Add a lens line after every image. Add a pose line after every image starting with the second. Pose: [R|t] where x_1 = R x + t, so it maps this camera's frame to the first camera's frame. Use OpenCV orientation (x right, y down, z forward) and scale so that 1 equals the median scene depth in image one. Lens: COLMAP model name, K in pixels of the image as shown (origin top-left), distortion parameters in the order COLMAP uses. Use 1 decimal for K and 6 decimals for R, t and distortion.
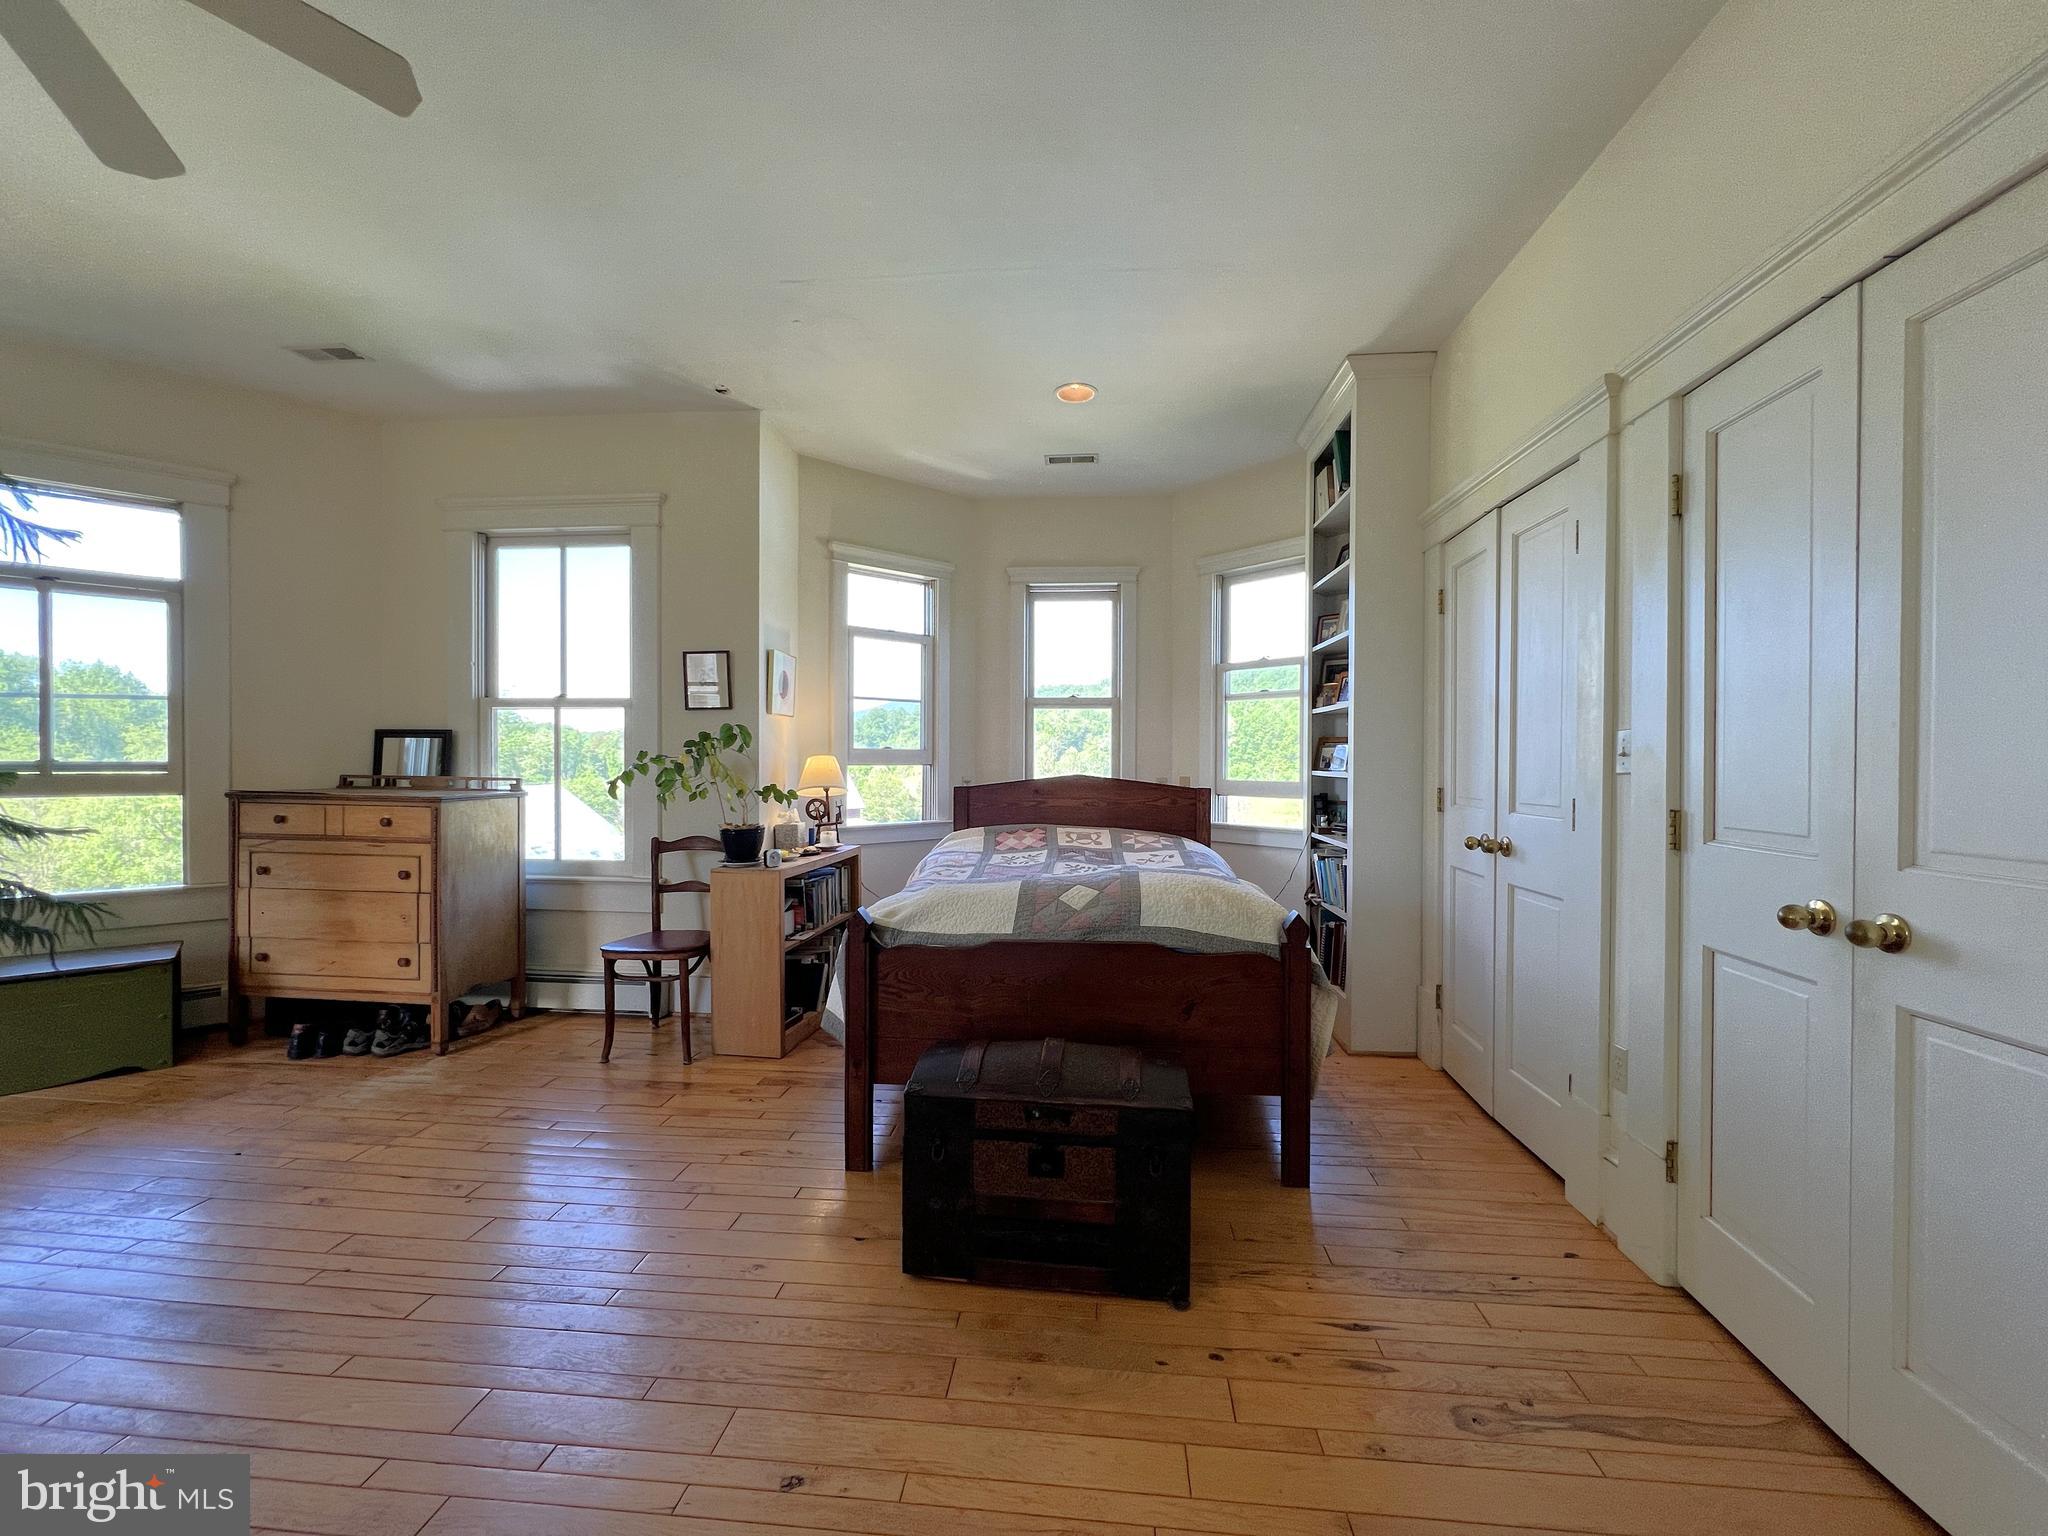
lens RADIAL K [[817.9, 0, 1025.7], [0, 817.9, 768.4], [0, 0, 1]] dist [-0.000875, 0.000126]
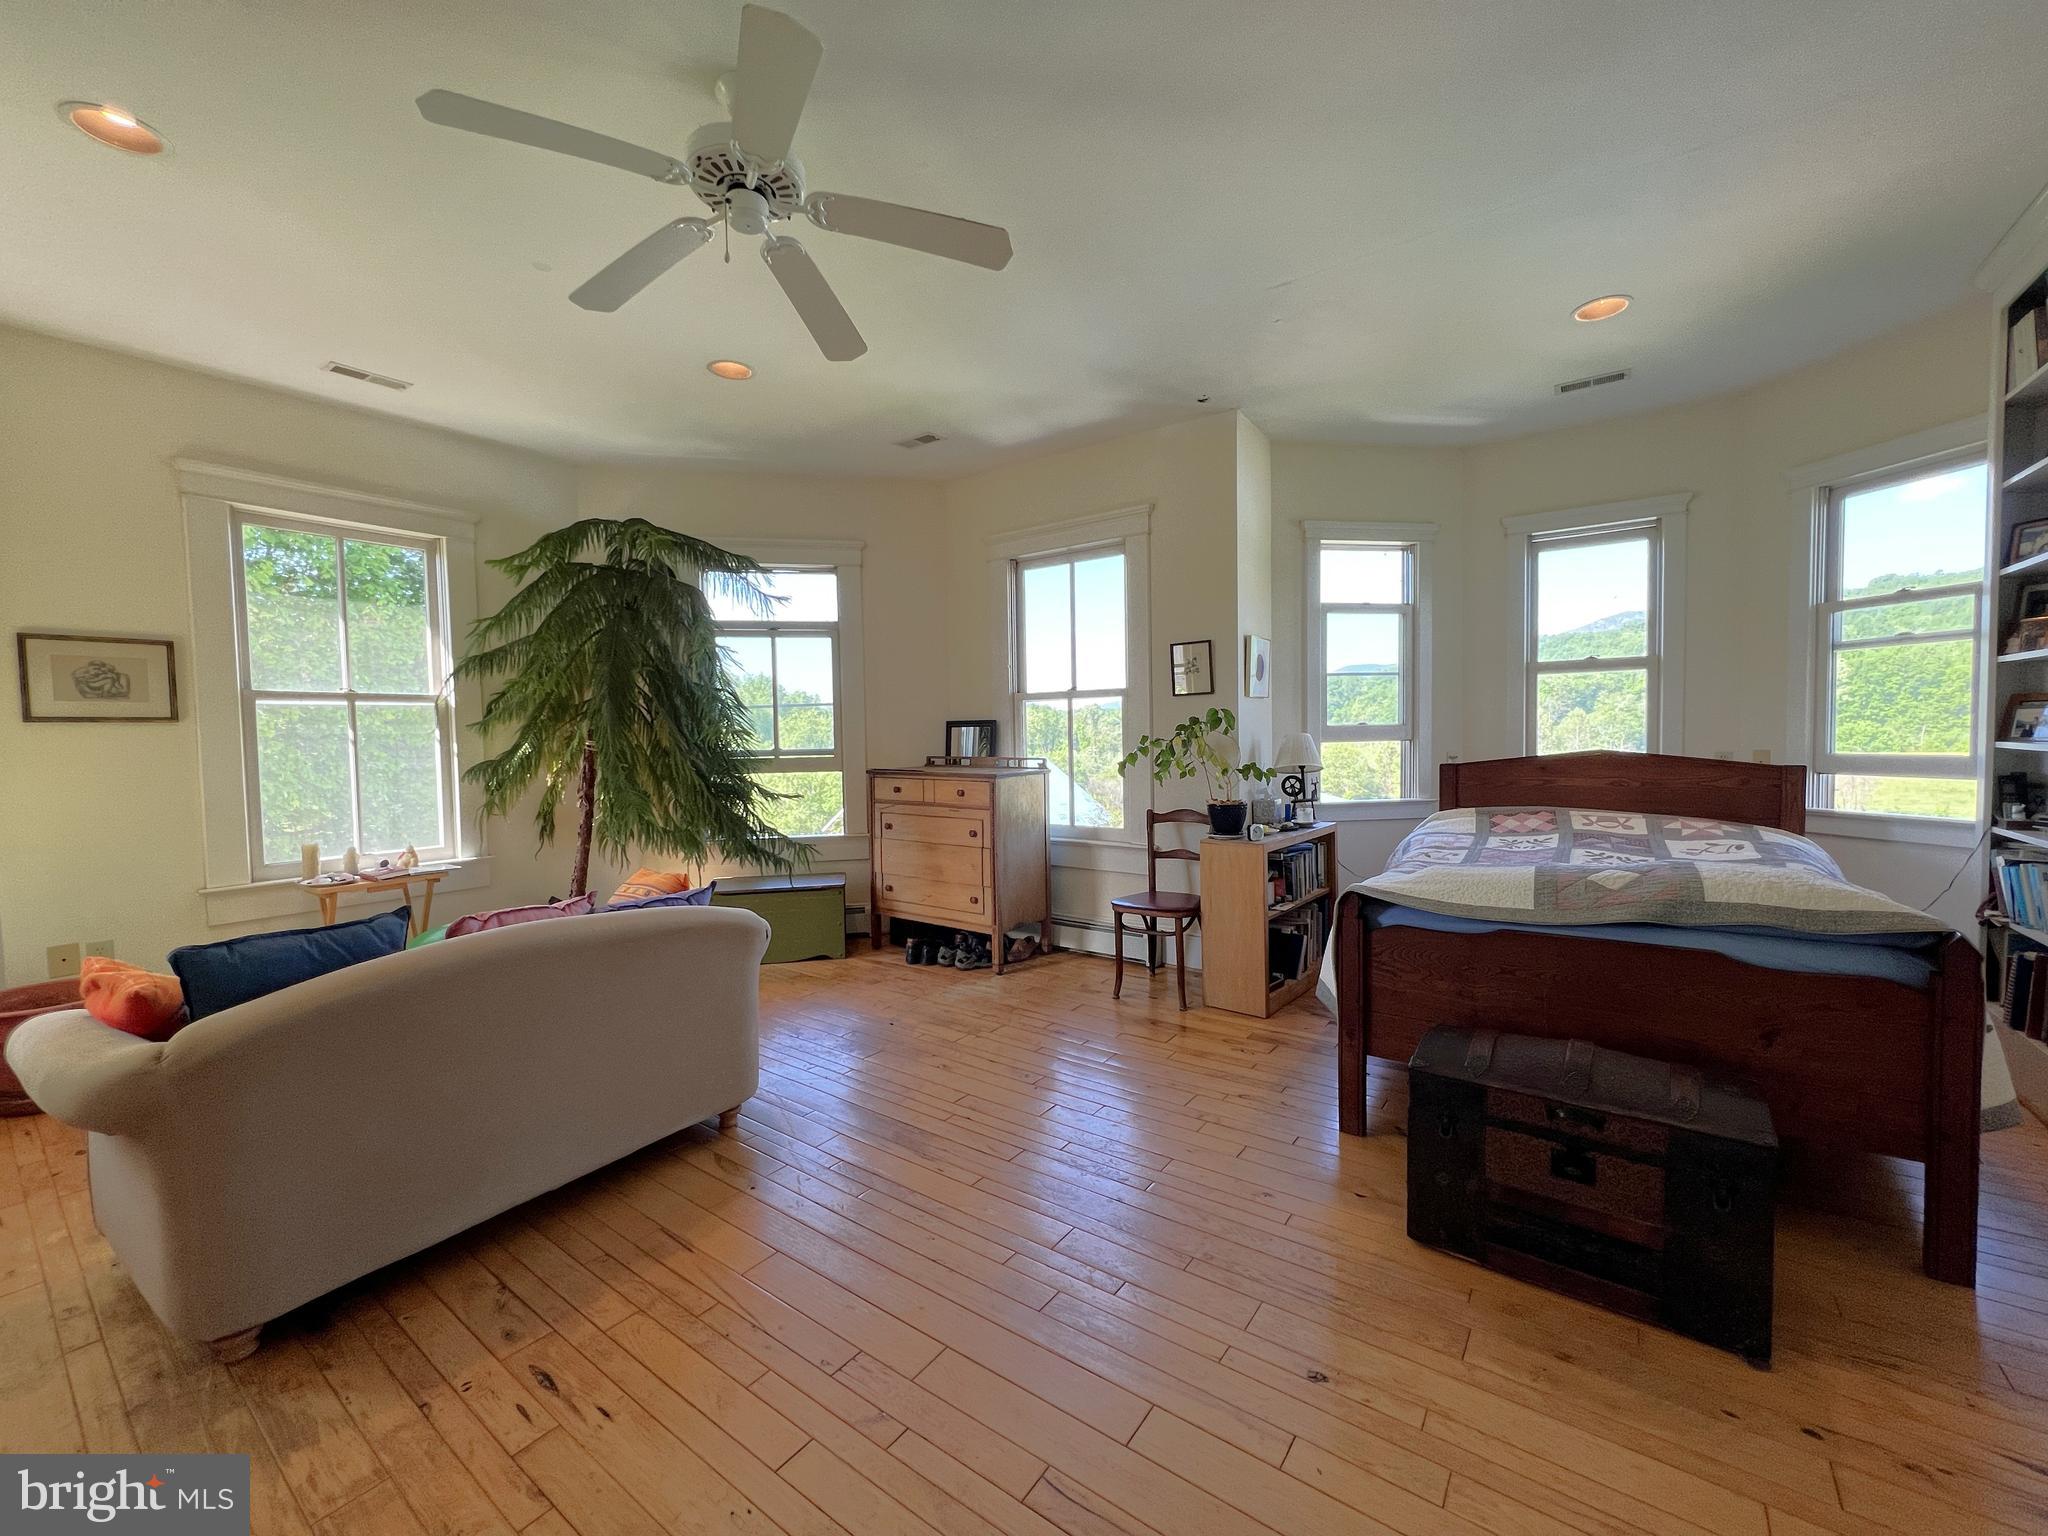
lens RADIAL K [[817.9, 0, 1025.7], [0, 817.9, 768.4], [0, 0, 1]] dist [-0.000875, 0.000126]
pose [[0.859245, 0.001226, -0.511563, -0.019856], [0.017052, 0.999373, 0.031037, -0.012227], [0.511280, -0.035391, 0.858685, -0.069807]]
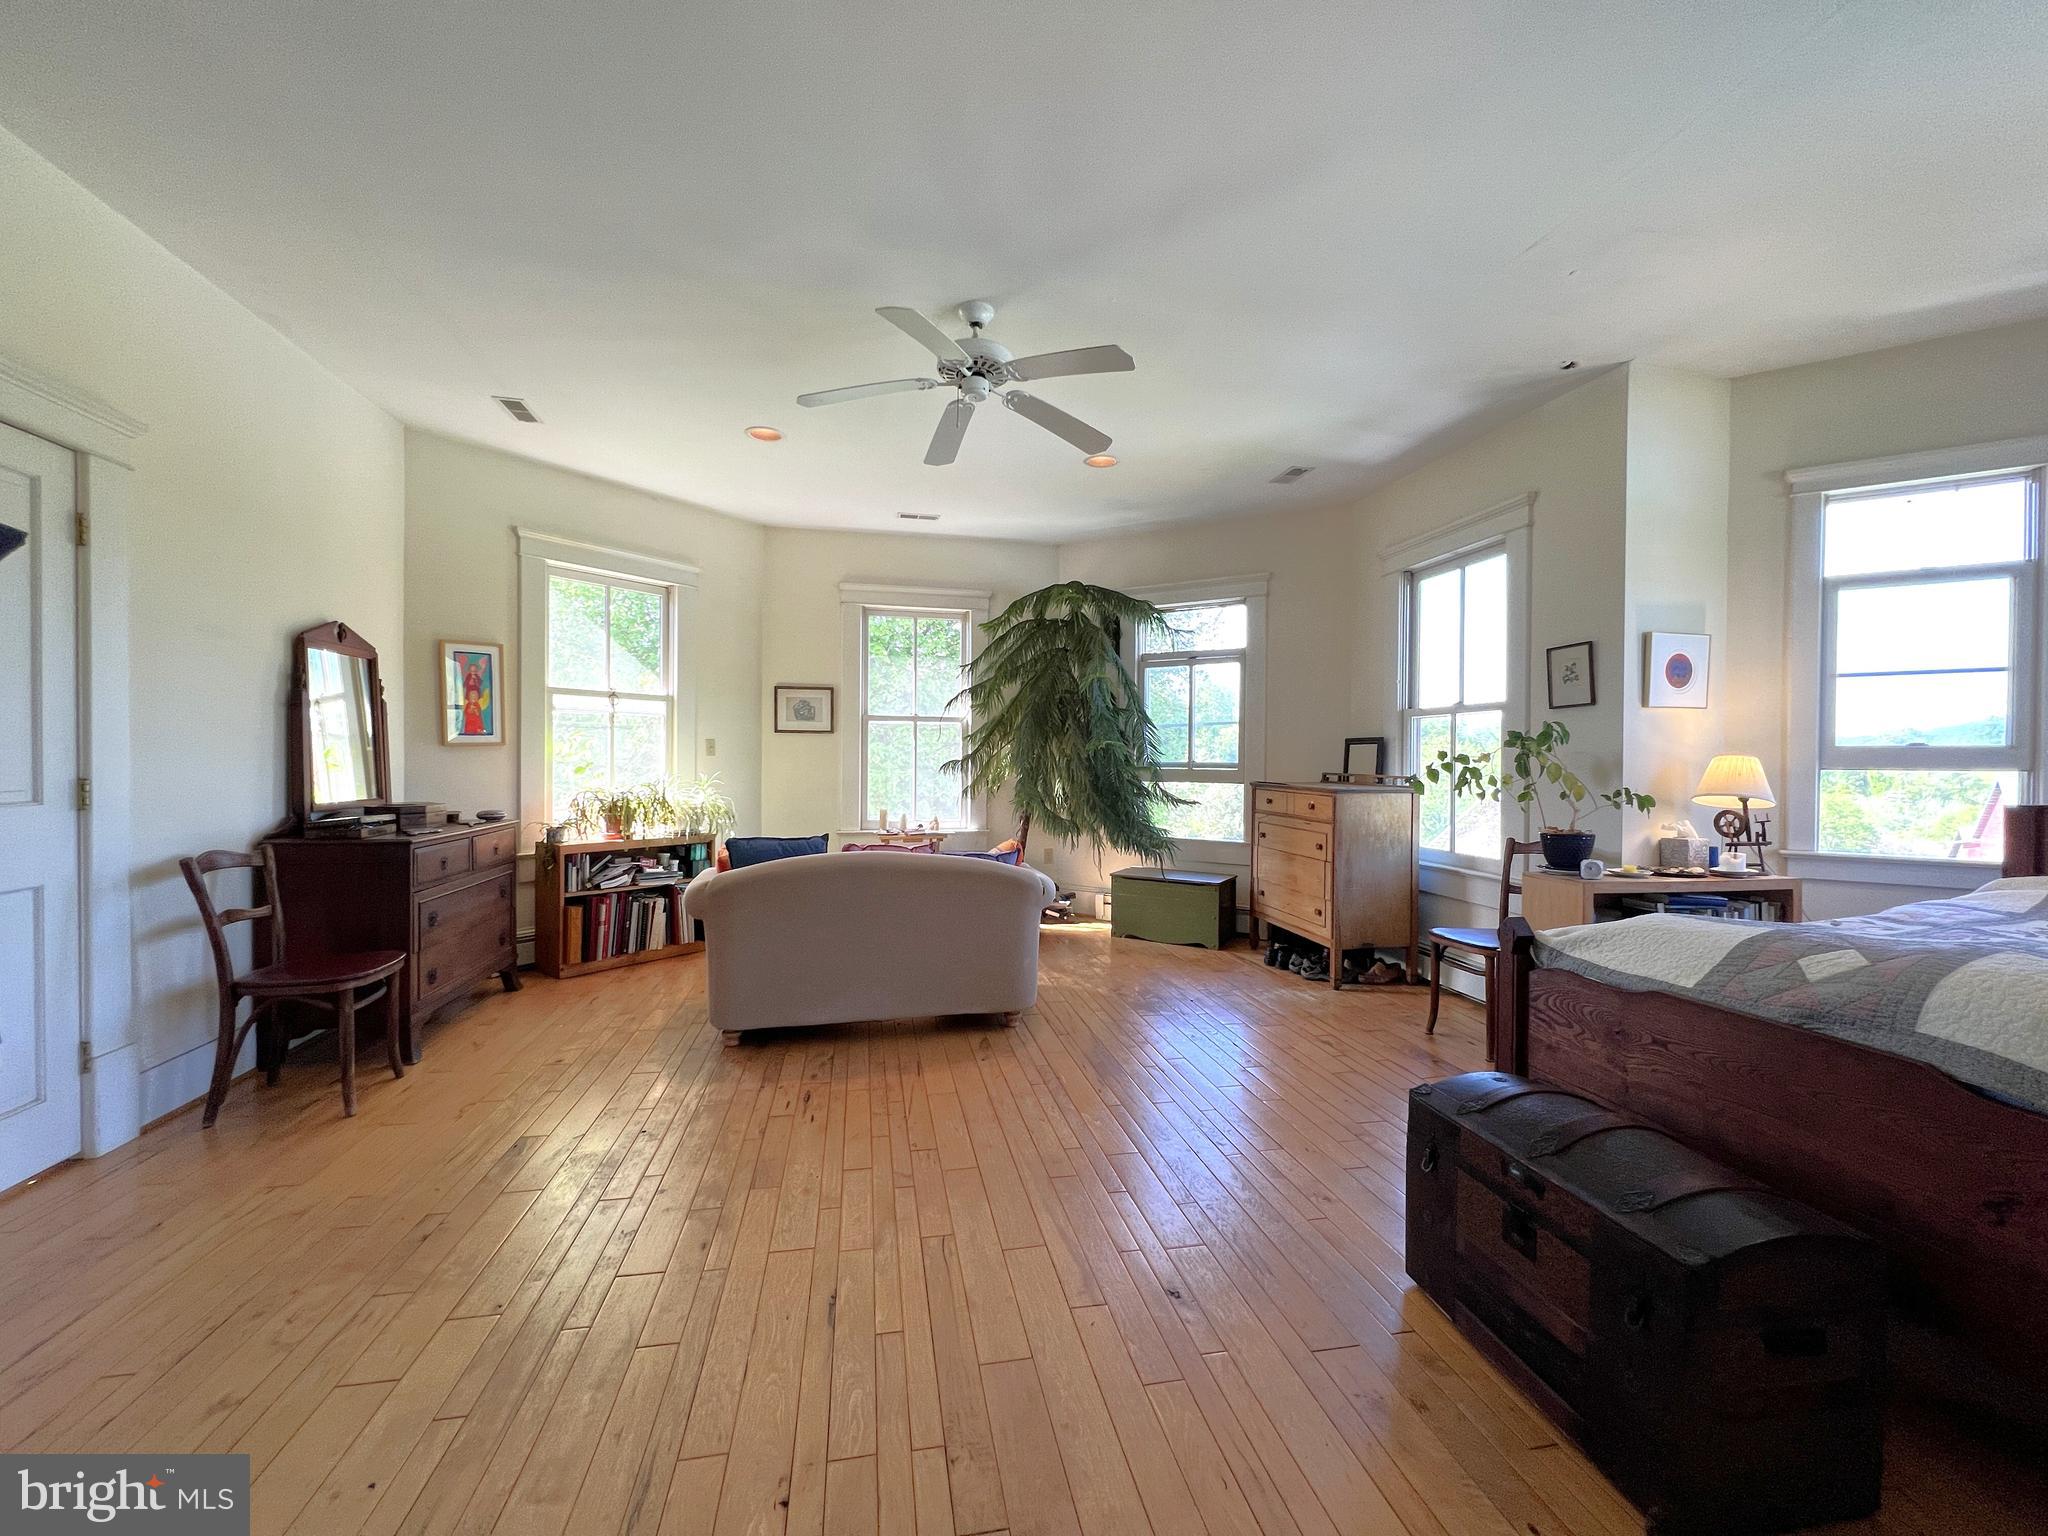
lens RADIAL K [[817.9, 0, 1025.7], [0, 817.9, 768.4], [0, 0, 1]] dist [-0.000875, 0.000126]
pose [[0.288918, 0.005791, -0.957336, 0.360837], [-0.018090, 0.999836, 0.000588, 0.010016], [0.957183, 0.017148, 0.288975, 0.147256]]
